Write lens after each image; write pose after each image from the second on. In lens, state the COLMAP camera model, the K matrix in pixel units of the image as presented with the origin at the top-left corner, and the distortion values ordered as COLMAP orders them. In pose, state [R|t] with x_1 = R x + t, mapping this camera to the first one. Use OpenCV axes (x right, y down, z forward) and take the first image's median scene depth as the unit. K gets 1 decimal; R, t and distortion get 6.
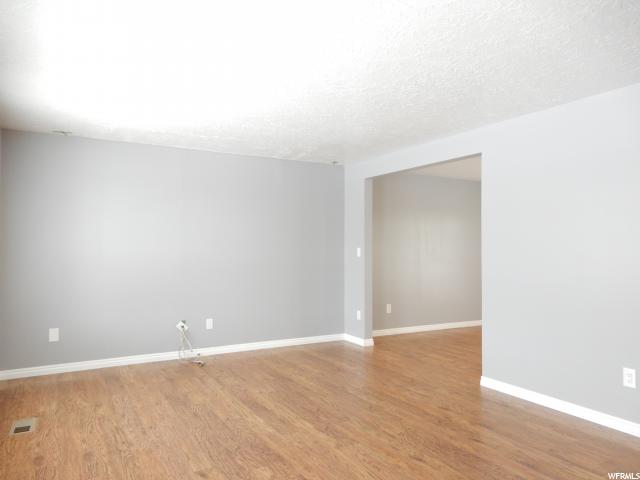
lens RADIAL K [[464.9, 0, 322.4], [0, 464.9, 238.0], [0, 0, 1]] dist [0.015110, 0.002954]
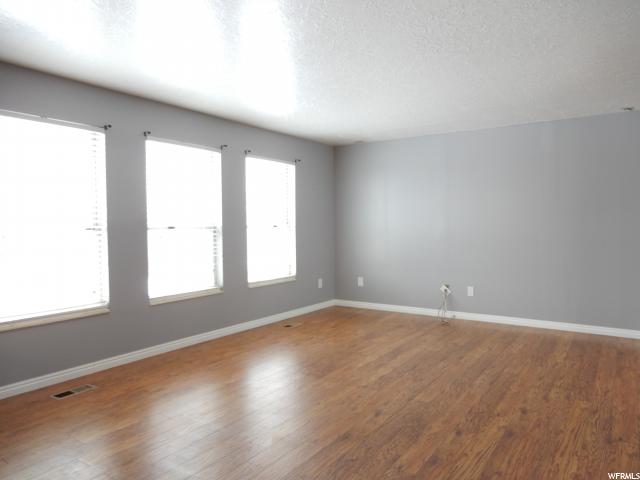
lens RADIAL K [[464.9, 0, 322.4], [0, 464.9, 238.0], [0, 0, 1]] dist [0.015110, 0.002954]
pose [[0.444397, 0.022658, -0.895543, 0.878029], [0.026372, 0.998916, 0.038359, 0.014276], [0.895442, -0.040664, 0.443318, 0.329132]]
